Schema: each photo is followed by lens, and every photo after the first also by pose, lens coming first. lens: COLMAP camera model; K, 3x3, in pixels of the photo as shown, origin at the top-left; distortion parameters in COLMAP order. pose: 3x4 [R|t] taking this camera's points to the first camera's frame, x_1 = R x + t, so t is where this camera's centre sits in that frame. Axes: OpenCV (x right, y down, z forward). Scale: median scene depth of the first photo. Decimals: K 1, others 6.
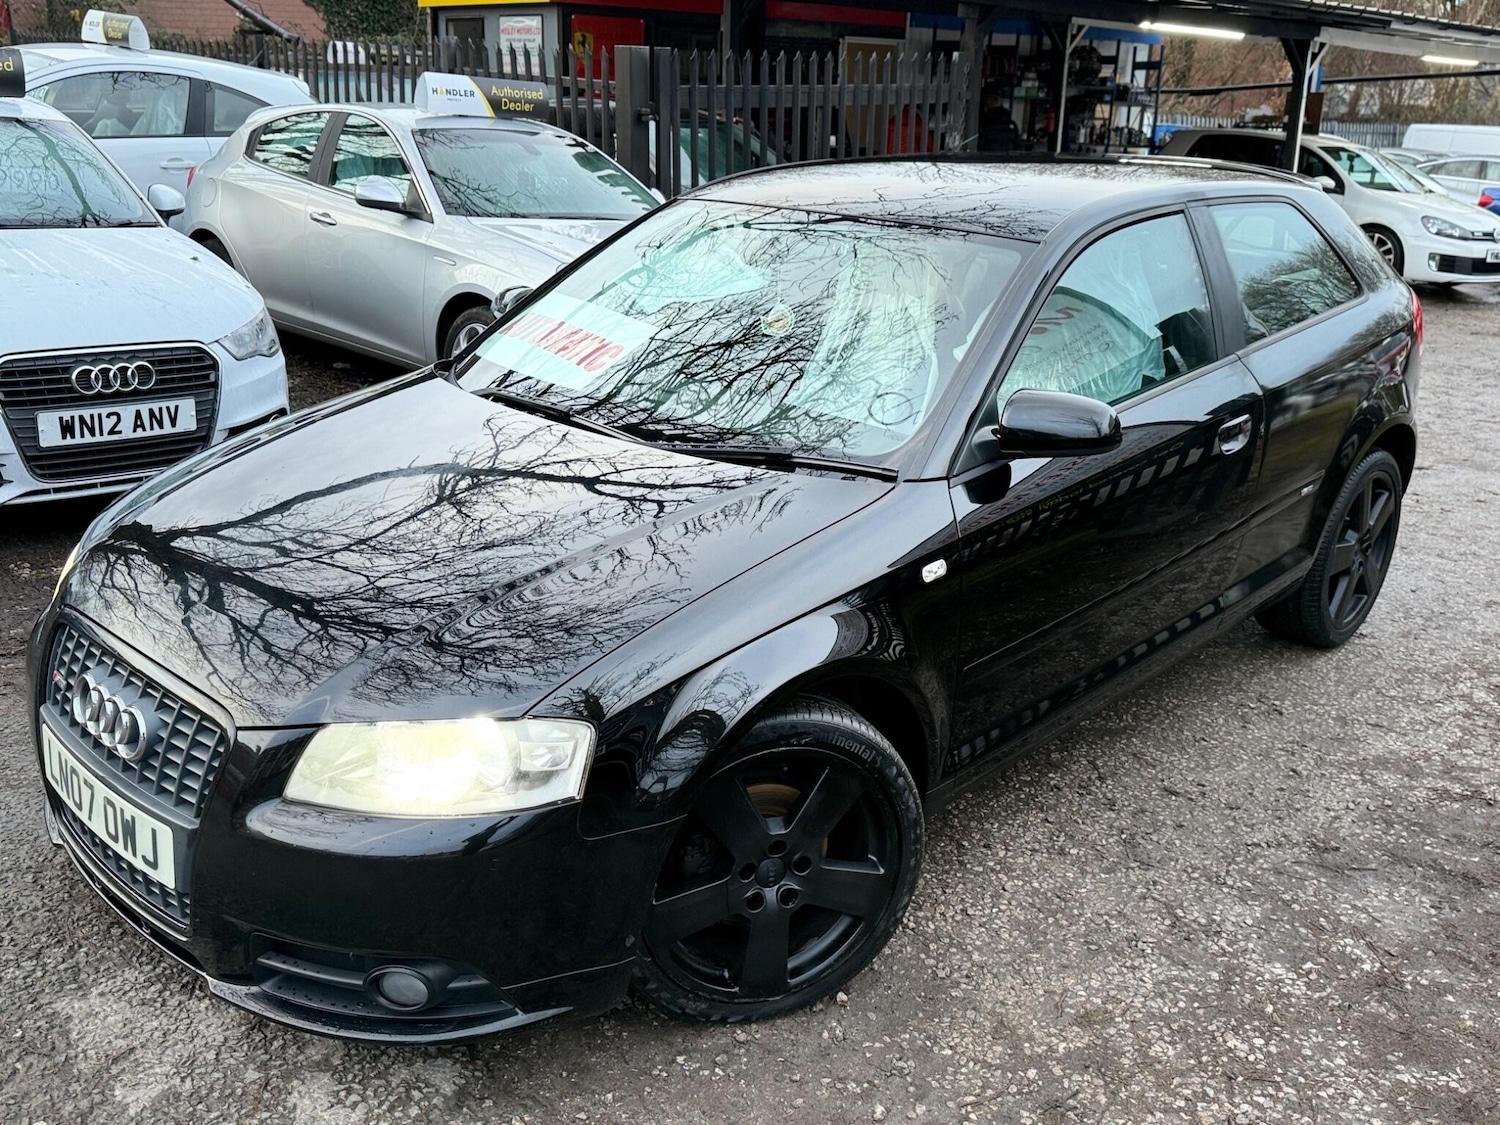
lens RADIAL K [[1348.1, 0, 752.5], [0, 1348.1, 554.2], [0, 0, 1]] dist [0.118360, -0.213217]
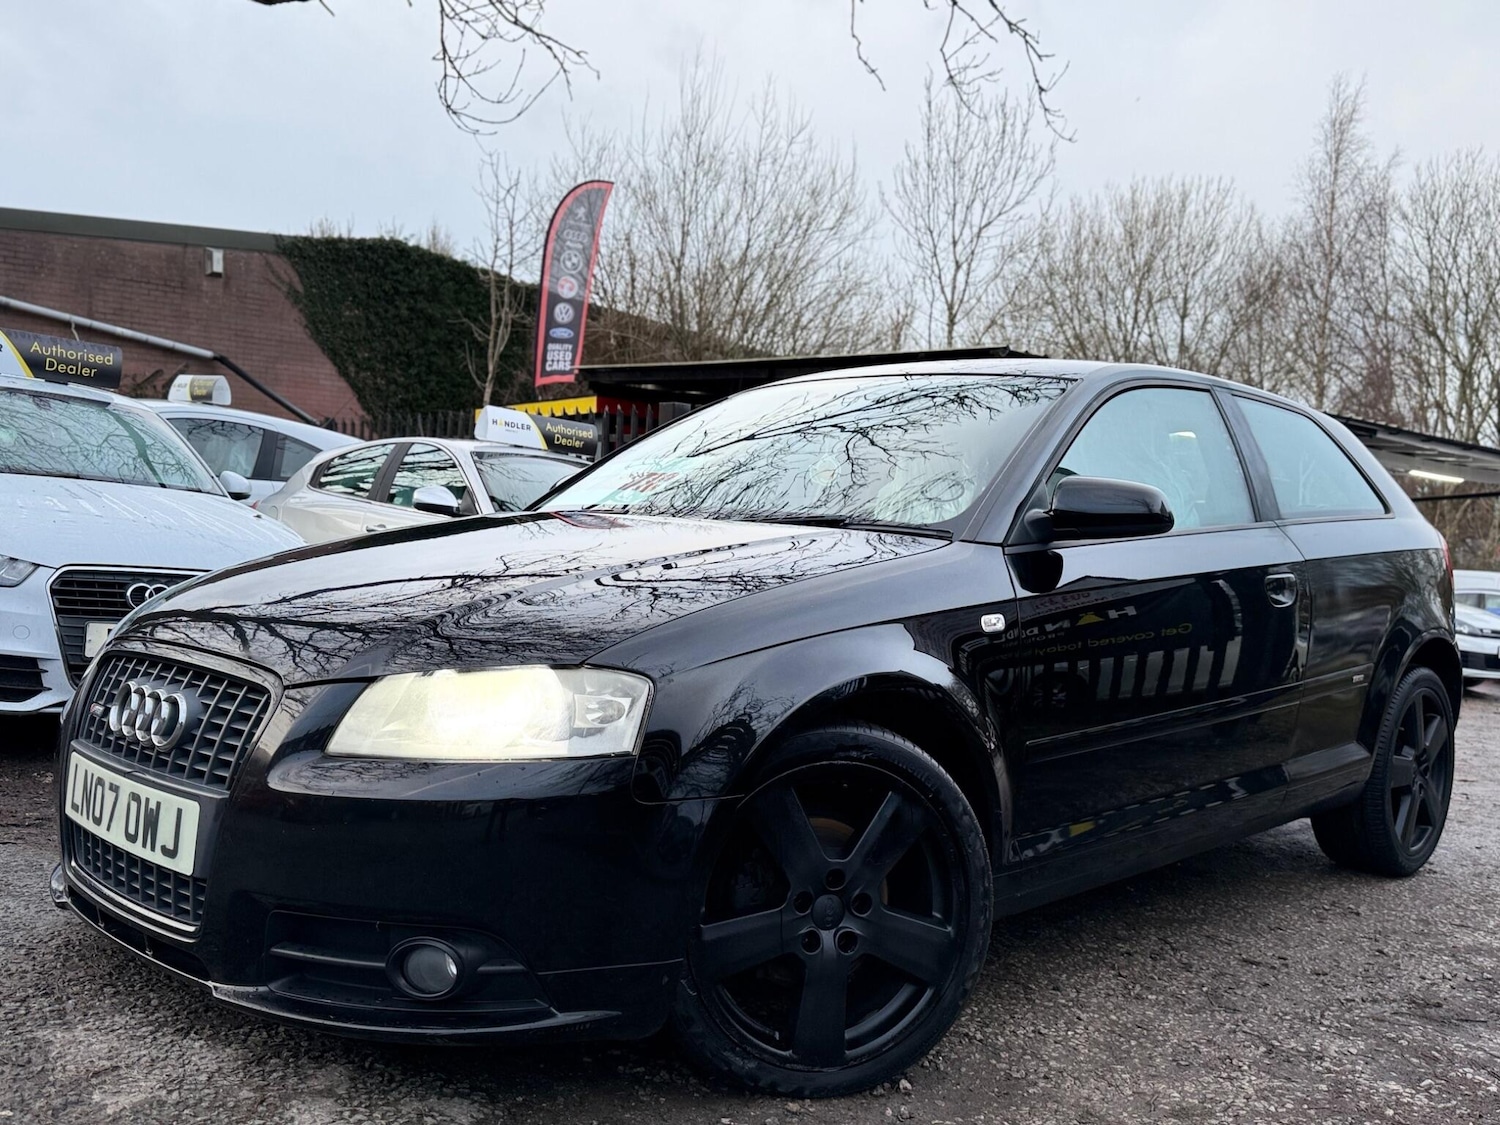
lens RADIAL K [[1348.1, 0, 752.5], [0, 1348.1, 554.2], [0, 0, 1]] dist [0.118360, -0.213217]
pose [[0.999743, 0.017224, -0.014766, -0.024626], [-0.021019, 0.948152, -0.317123, 0.258407], [0.008539, 0.317351, 0.948270, 0.040882]]
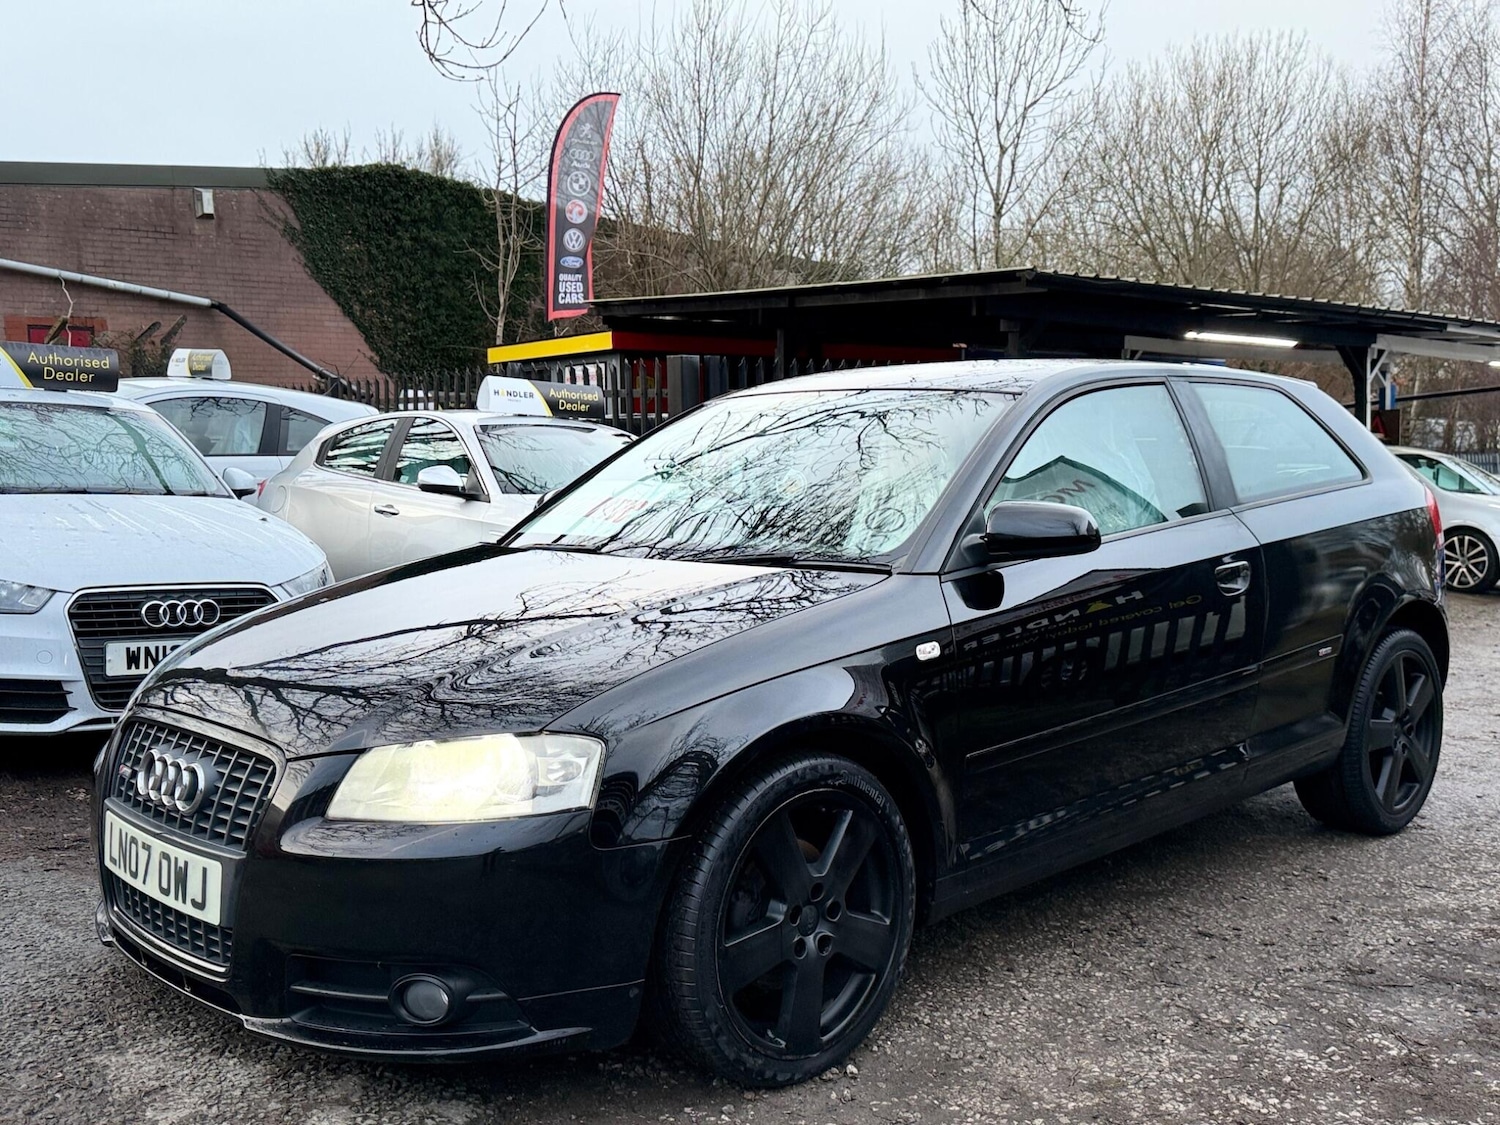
lens RADIAL K [[1449.2, 0, 750.0], [0, 1449.2, 562.5], [0, 0, 1]] dist [0.188928, -0.395374]
pose [[0.998069, -0.032246, -0.053098, 0.055149], [0.017627, 0.966603, -0.255671, 0.220197], [0.059569, 0.254241, 0.965305, -0.137316]]
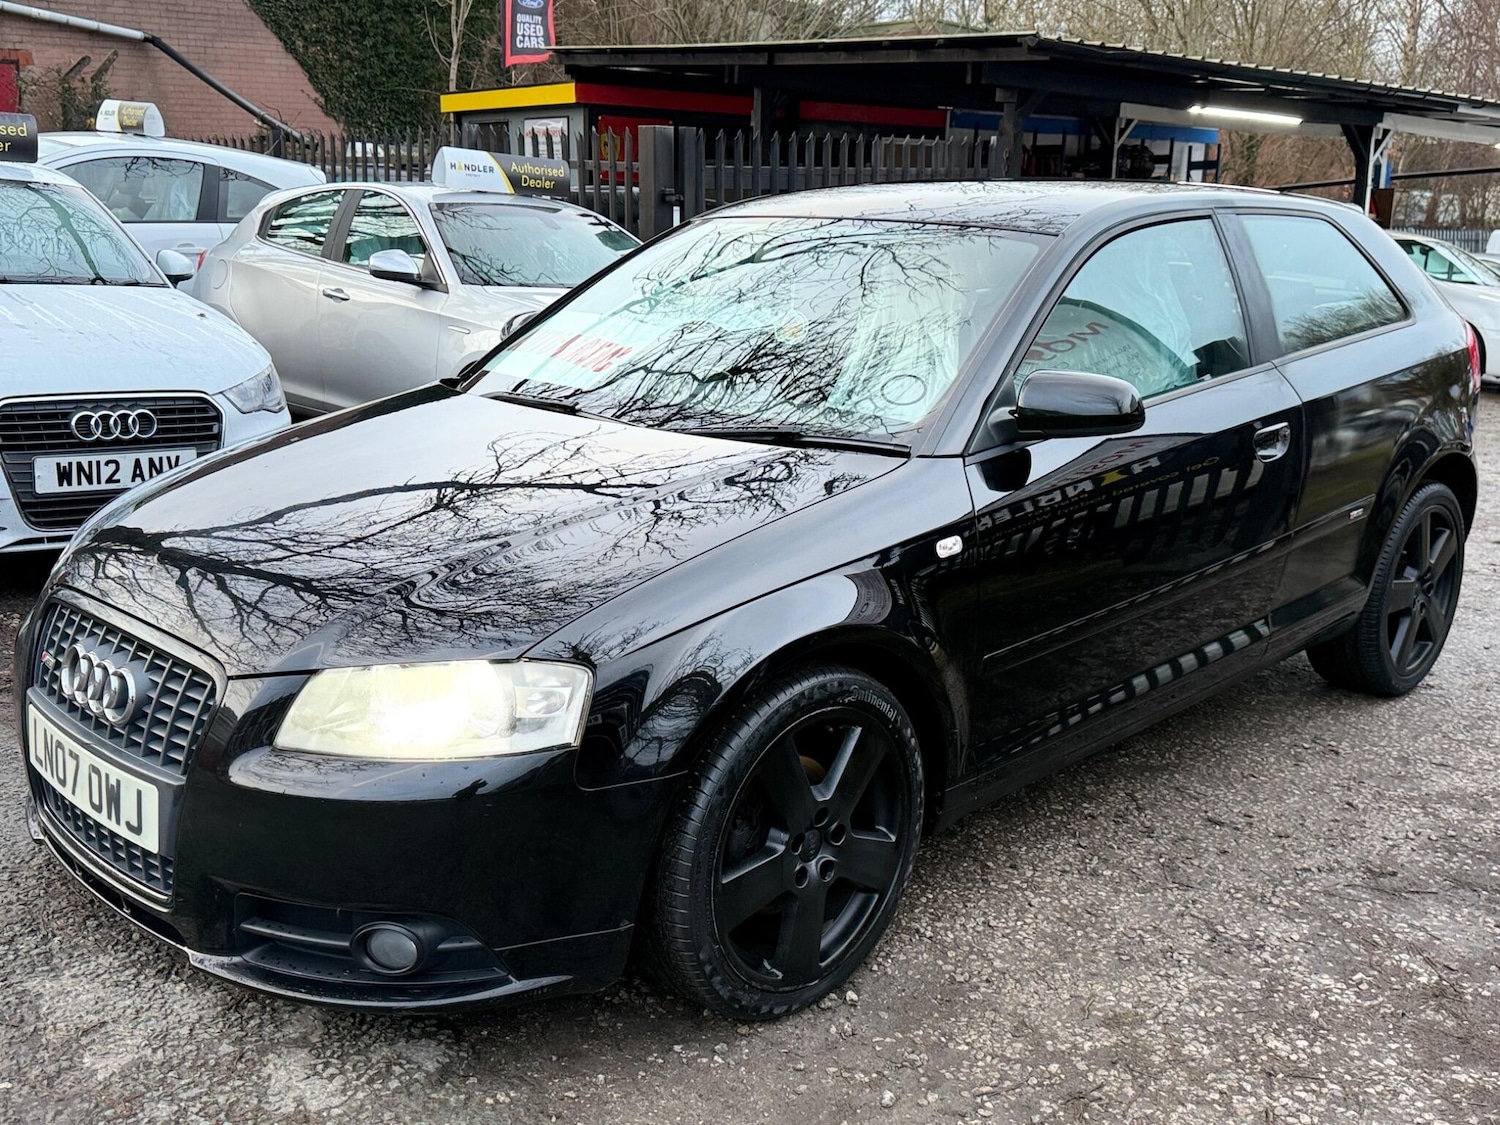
lens RADIAL K [[1456.5, 0, 745.5], [0, 1456.5, 554.5], [0, 0, 1]] dist [0.176170, -0.360346]
pose [[0.999495, -0.003453, -0.031589, 0.023383], [0.000271, 0.994969, -0.100185, 0.113721], [0.031776, 0.100125, 0.994467, -0.040705]]
